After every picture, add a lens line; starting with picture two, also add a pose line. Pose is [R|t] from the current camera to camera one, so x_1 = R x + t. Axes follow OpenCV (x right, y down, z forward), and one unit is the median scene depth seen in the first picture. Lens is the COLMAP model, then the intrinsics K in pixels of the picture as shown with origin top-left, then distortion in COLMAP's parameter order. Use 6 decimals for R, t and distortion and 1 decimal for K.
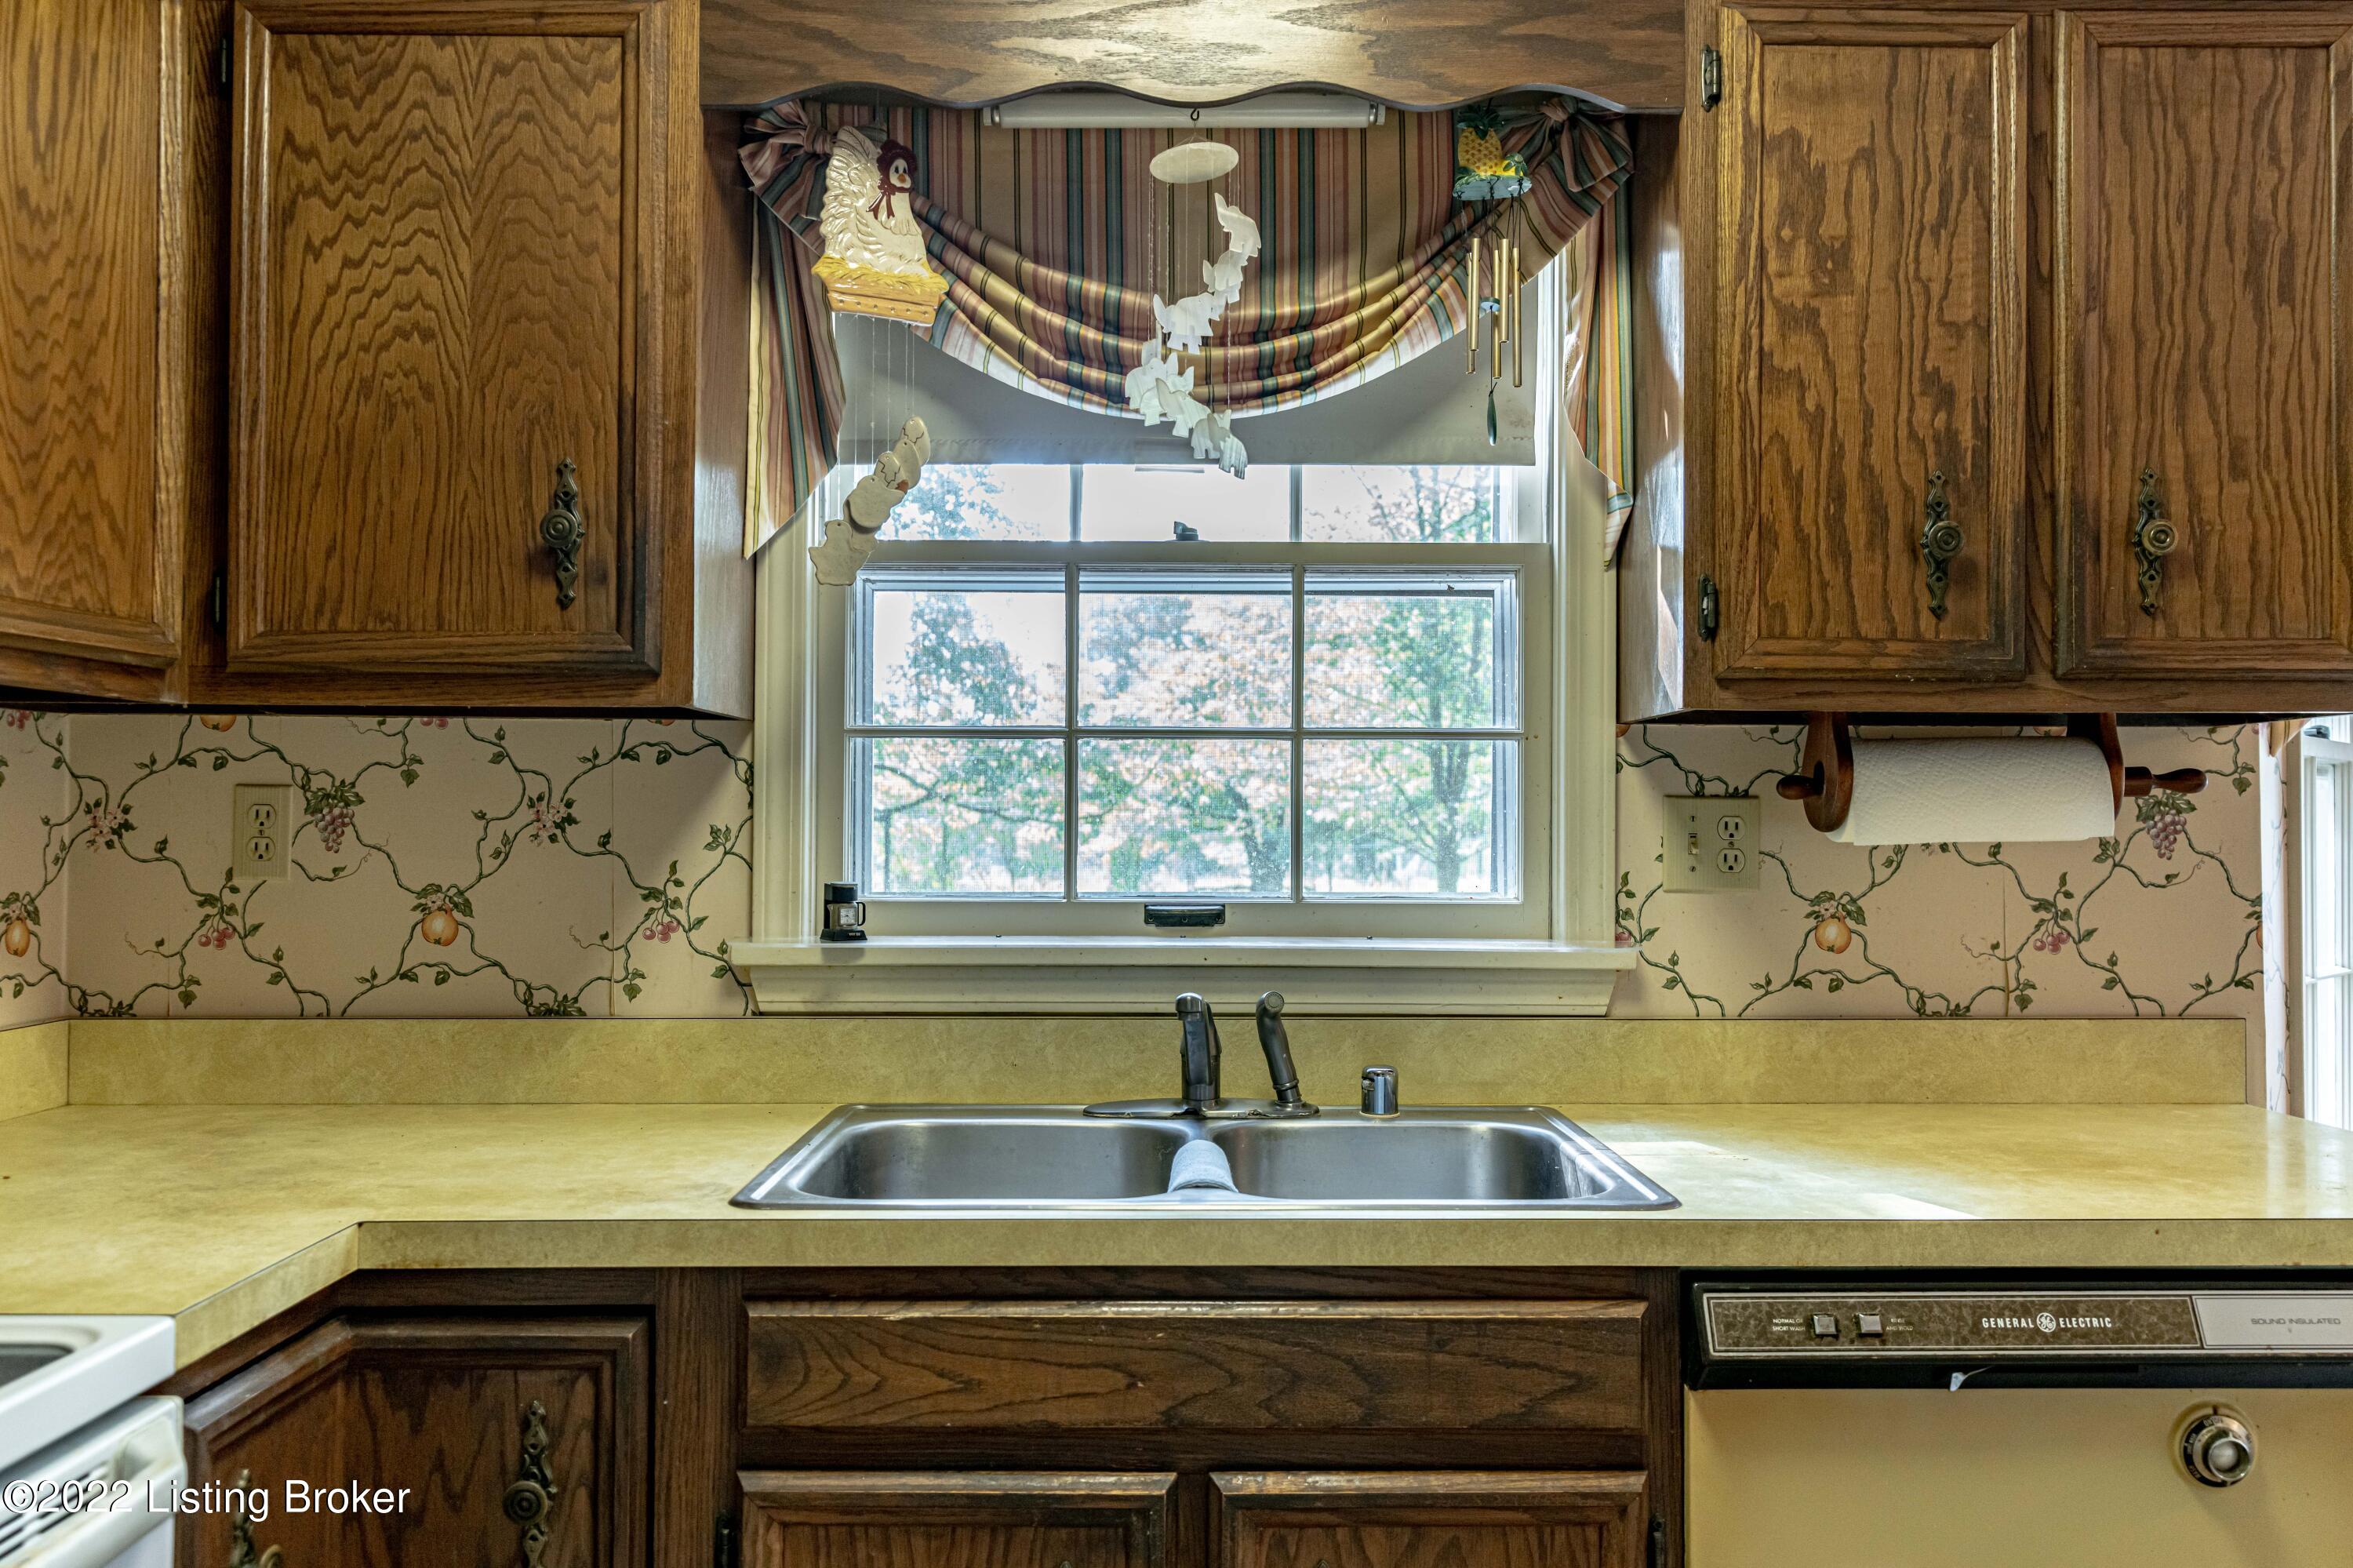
lens RADIAL K [[1794.7, 0, 1160.1], [0, 1794.7, 783.8], [0, 0, 1]] dist [0.004544, 0.001969]
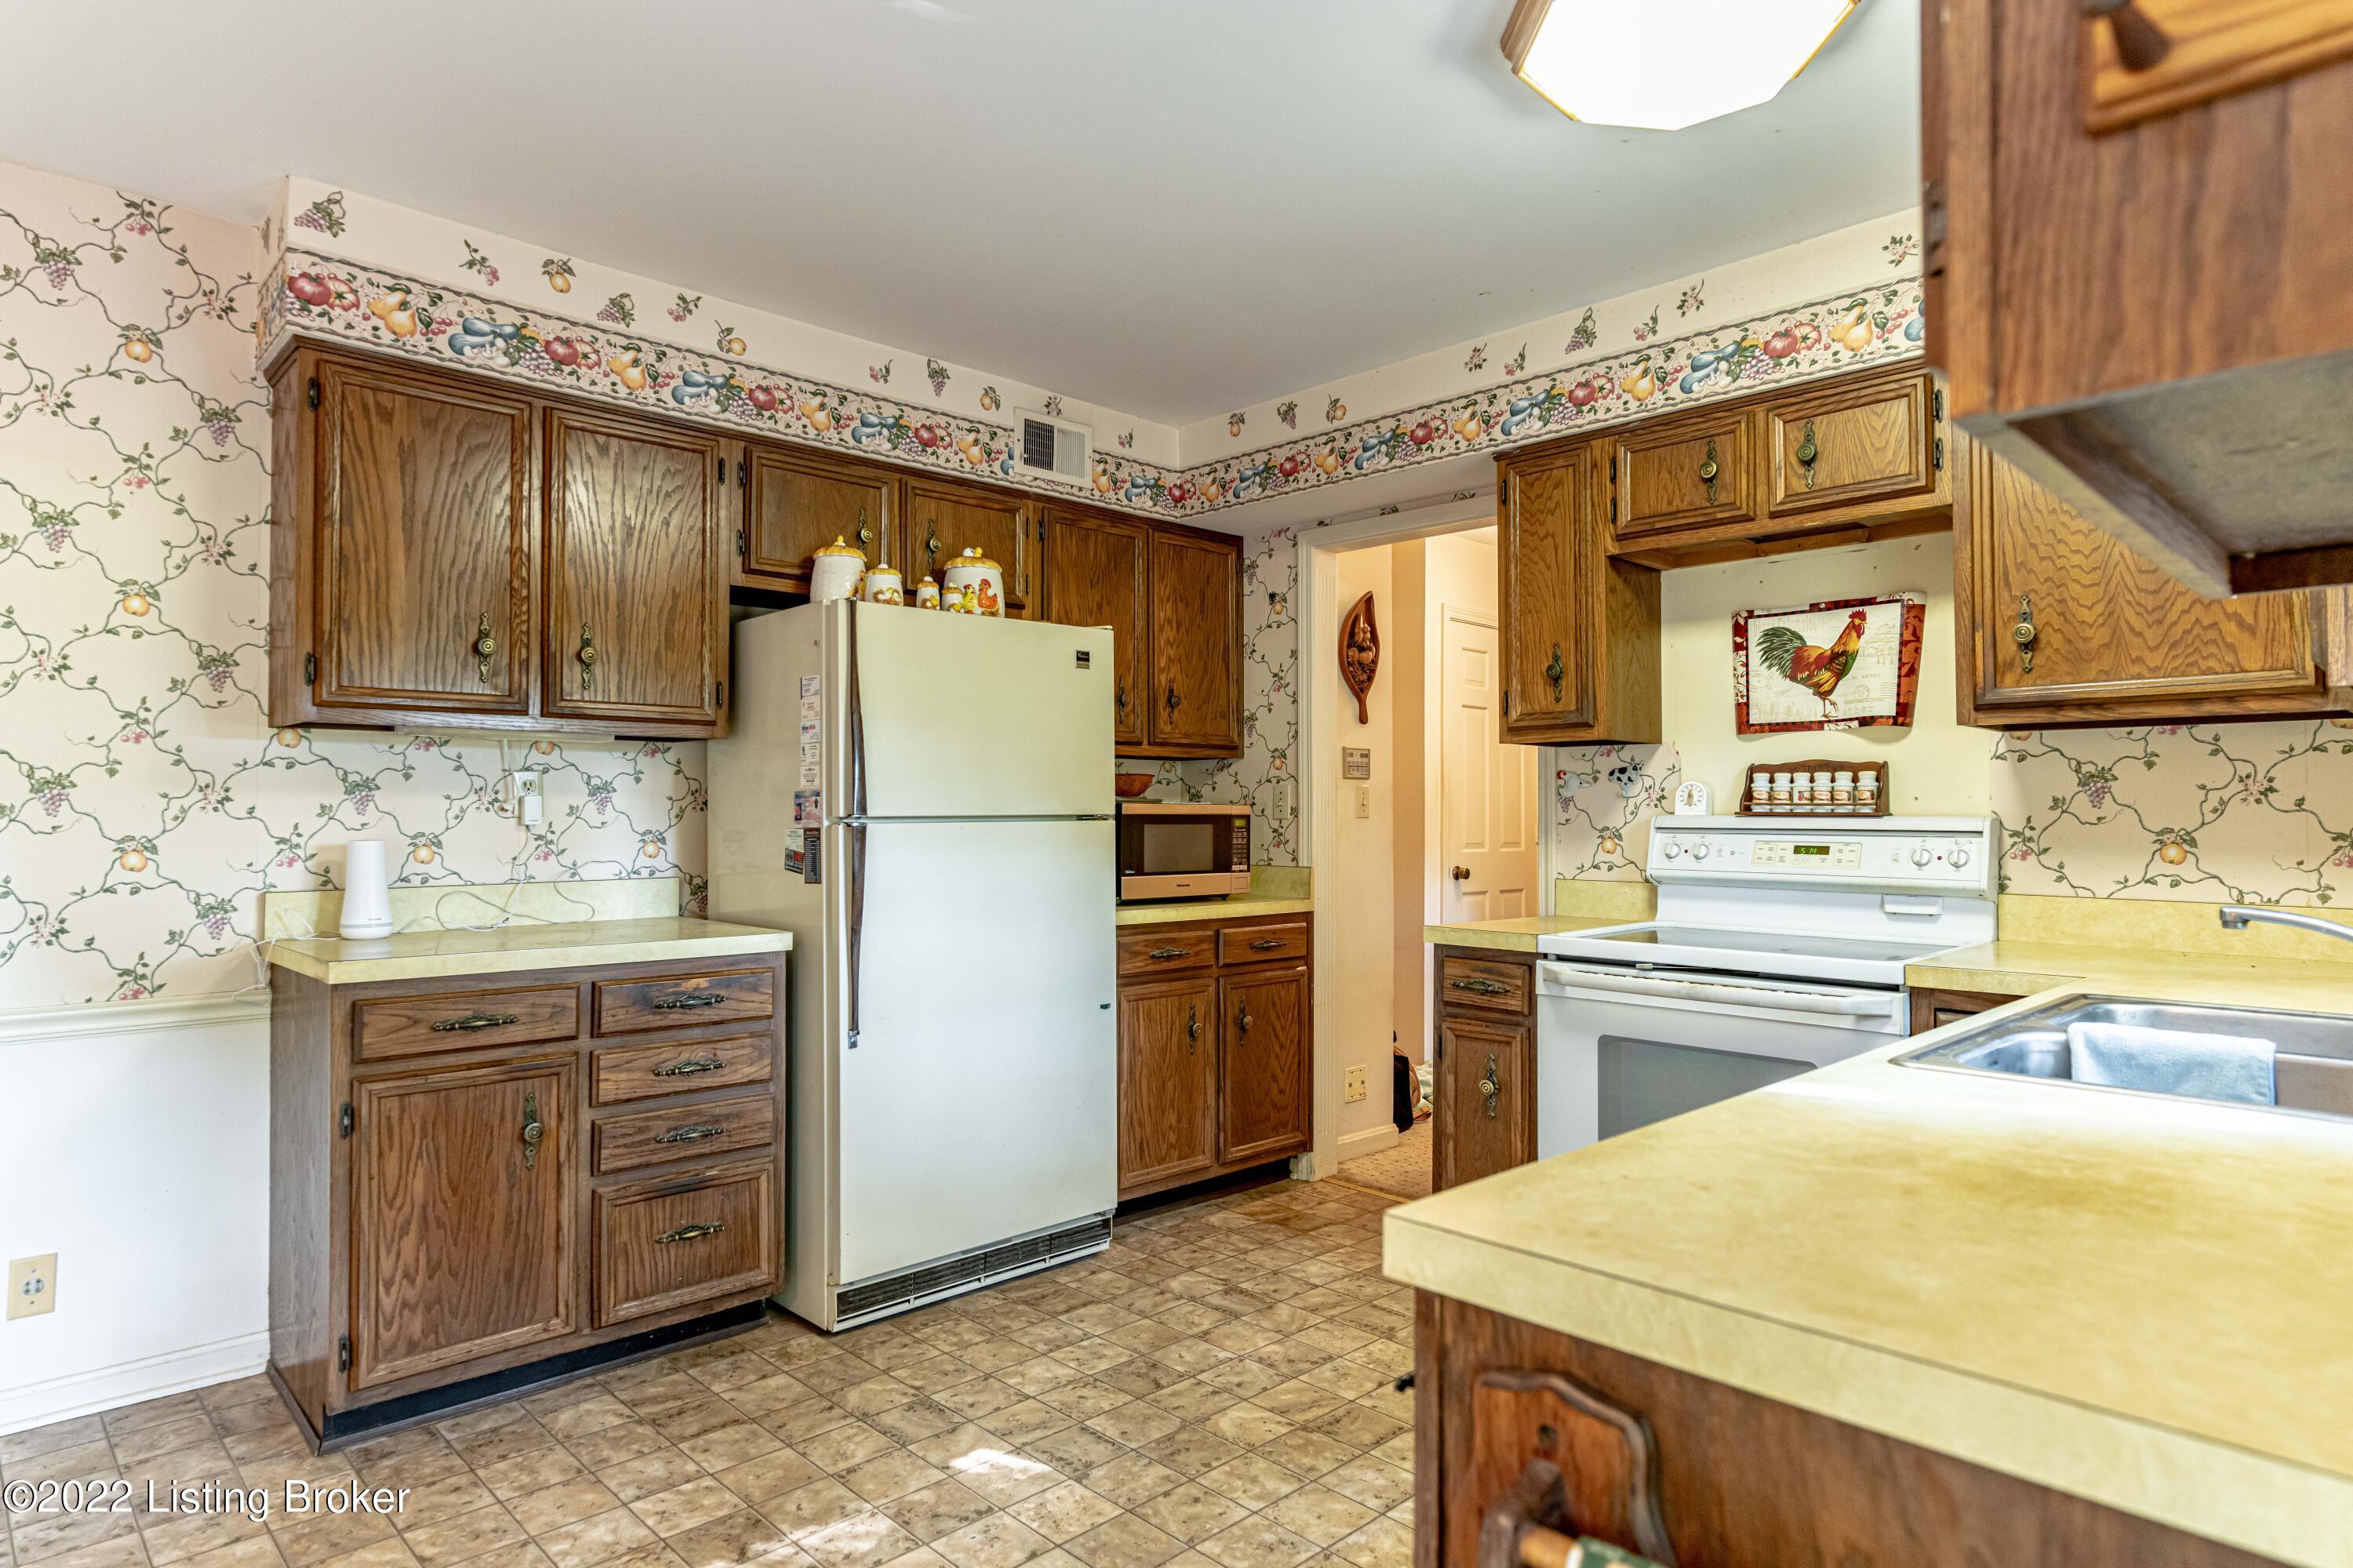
lens RADIAL K [[1319.6, 0, 1187.6], [0, 1319.6, 782.5], [0, 0, 1]] dist [-0.001447, 0.004589]
pose [[-0.715876, -0.023971, -0.697816, 0.939678], [0.007738, 0.999077, -0.042258, 0.058181], [0.698185, -0.035651, -0.715029, 0.977574]]
